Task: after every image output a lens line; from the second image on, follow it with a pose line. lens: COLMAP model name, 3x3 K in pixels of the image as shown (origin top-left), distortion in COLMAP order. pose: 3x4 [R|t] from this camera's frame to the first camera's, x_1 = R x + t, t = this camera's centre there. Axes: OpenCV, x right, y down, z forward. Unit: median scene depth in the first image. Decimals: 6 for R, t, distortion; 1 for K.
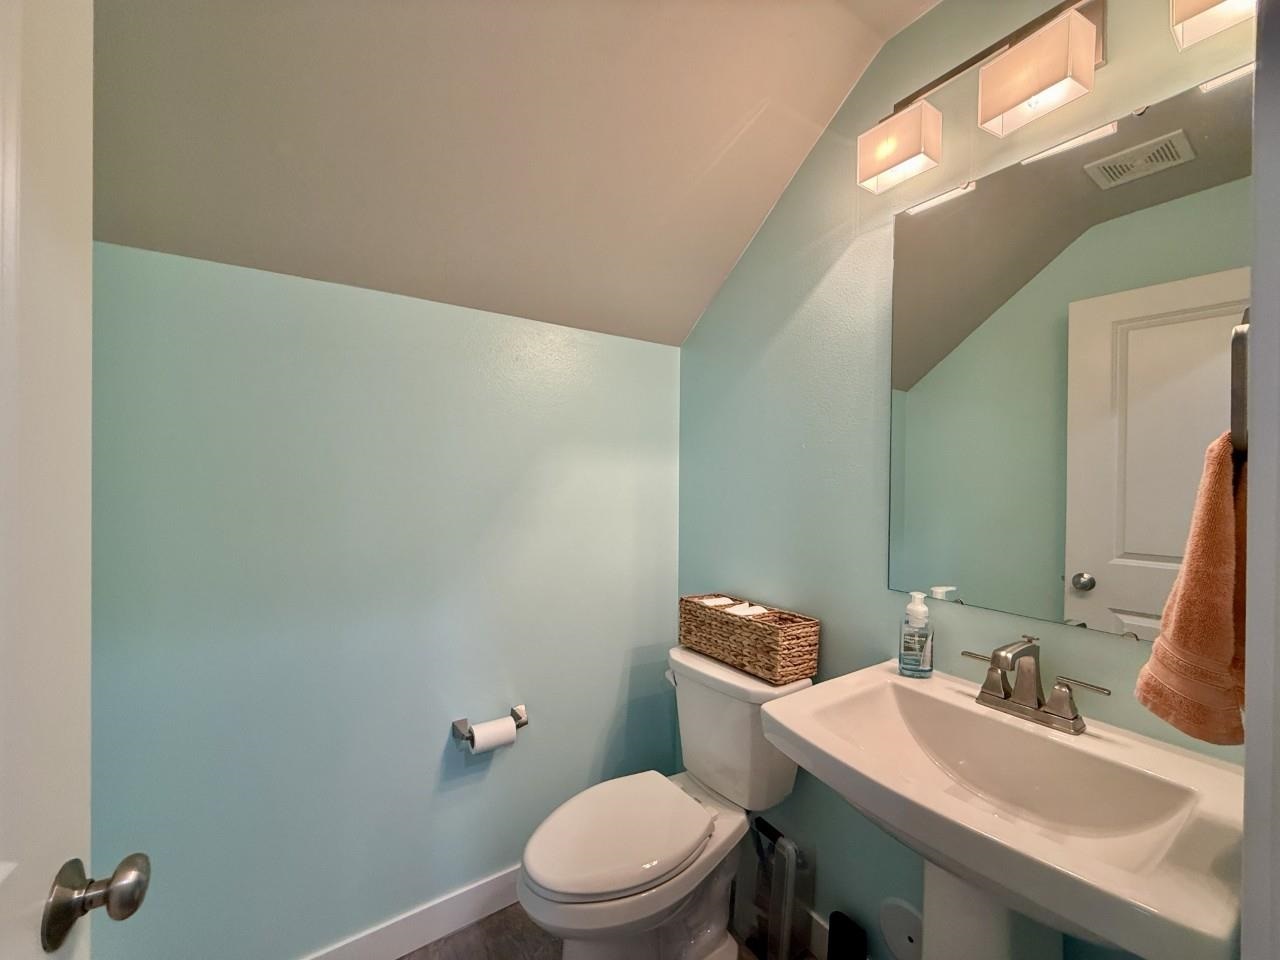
lens RADIAL K [[509.4, 0, 633.1], [0, 509.4, 482.9], [0, 0, 1]] dist [0.005639, -0.000062]
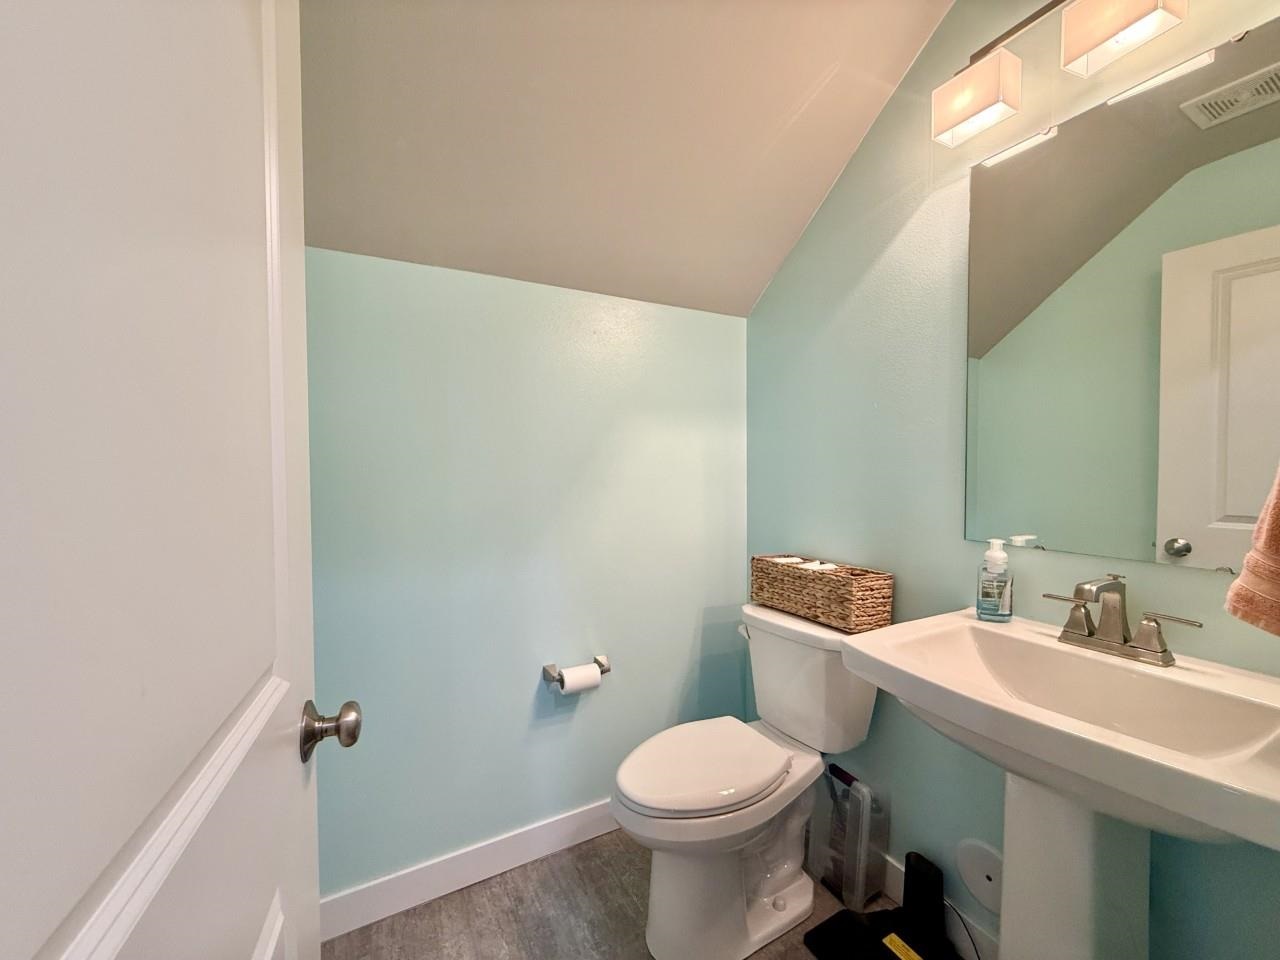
lens RADIAL K [[509.4, 0, 635.9], [0, 509.4, 480.9], [0, 0, 1]] dist [0.005639, -0.000062]
pose [[0.995415, -0.012563, -0.094820, -0.049768], [0.014202, 0.999761, 0.016632, 0.058502], [0.094588, -0.017903, 0.995355, -0.066782]]
